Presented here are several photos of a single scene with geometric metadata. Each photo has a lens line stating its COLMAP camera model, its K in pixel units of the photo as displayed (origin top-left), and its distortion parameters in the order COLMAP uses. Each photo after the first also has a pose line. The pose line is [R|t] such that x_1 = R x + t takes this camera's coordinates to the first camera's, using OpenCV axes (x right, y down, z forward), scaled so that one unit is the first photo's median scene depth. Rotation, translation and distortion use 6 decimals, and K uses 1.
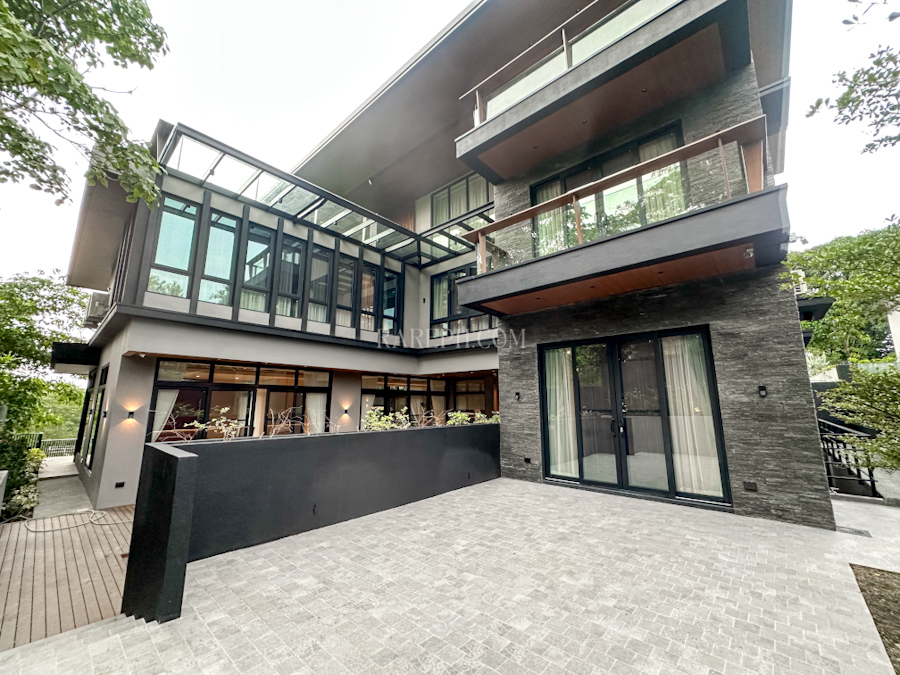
lens RADIAL K [[359.4, 0, 452.4], [0, 359.4, 338.7], [0, 0, 1]] dist [0.001007, 0.000131]
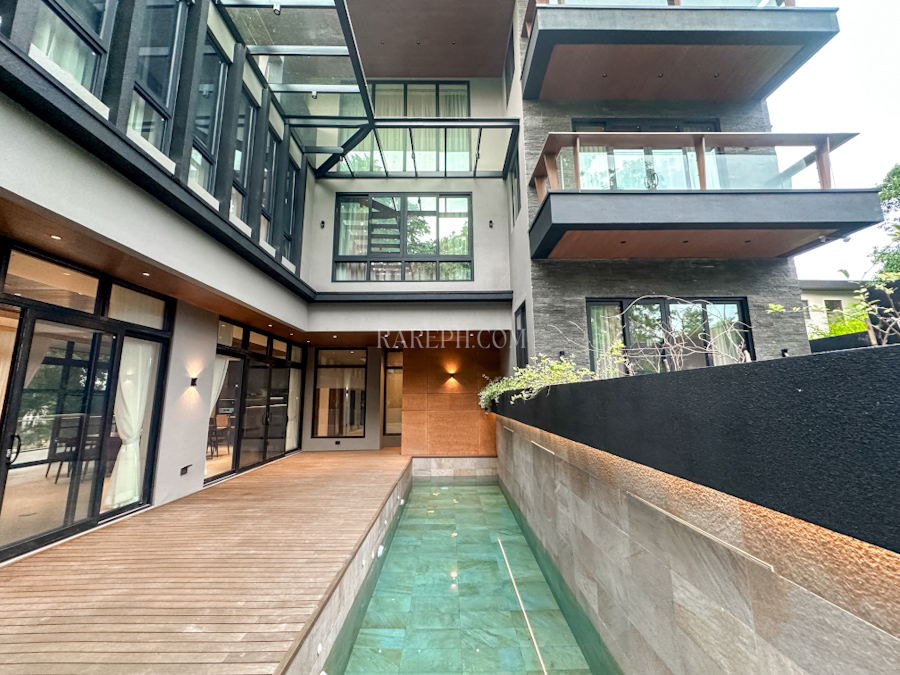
lens RADIAL K [[359.4, 0, 452.4], [0, 359.4, 338.7], [0, 0, 1]] dist [0.001007, 0.000131]
pose [[0.741900, 0.101486, 0.662786, -0.564889], [-0.110243, 0.993490, -0.028722, 0.174307], [-0.661386, -0.051758, 0.748258, 0.559608]]
